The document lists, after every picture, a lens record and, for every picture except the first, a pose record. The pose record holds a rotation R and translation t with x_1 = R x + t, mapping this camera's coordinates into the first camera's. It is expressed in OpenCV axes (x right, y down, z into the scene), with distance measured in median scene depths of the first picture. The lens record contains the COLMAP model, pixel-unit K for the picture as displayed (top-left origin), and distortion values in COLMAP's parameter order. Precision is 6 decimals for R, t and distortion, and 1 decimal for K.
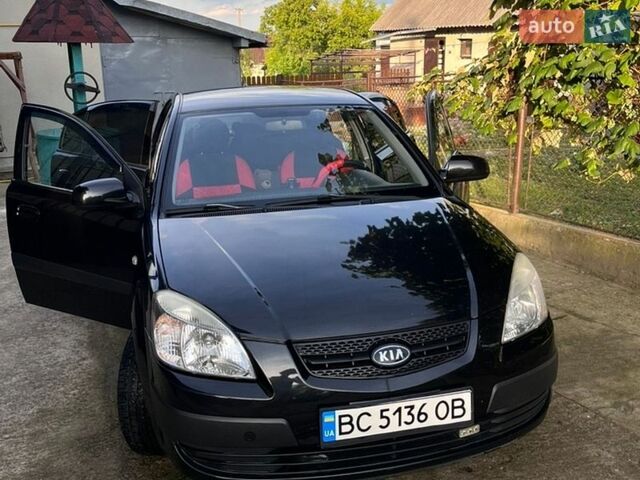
lens RADIAL K [[653.1, 0, 314.6], [0, 653.1, 230.7], [0, 0, 1]] dist [0.023656, 0.000000]
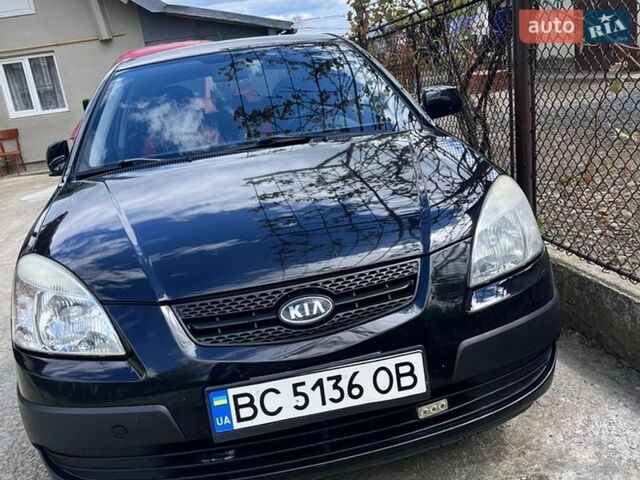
lens RADIAL K [[666.6, 0, 340.0], [0, 666.6, 239.3], [0, 0, 1]] dist [0.023904, 0.000000]
pose [[0.993114, -0.084325, -0.081325, 0.220353], [0.084038, 0.996438, -0.006953, 0.119388], [0.081621, 0.000071, 0.996663, 0.257681]]
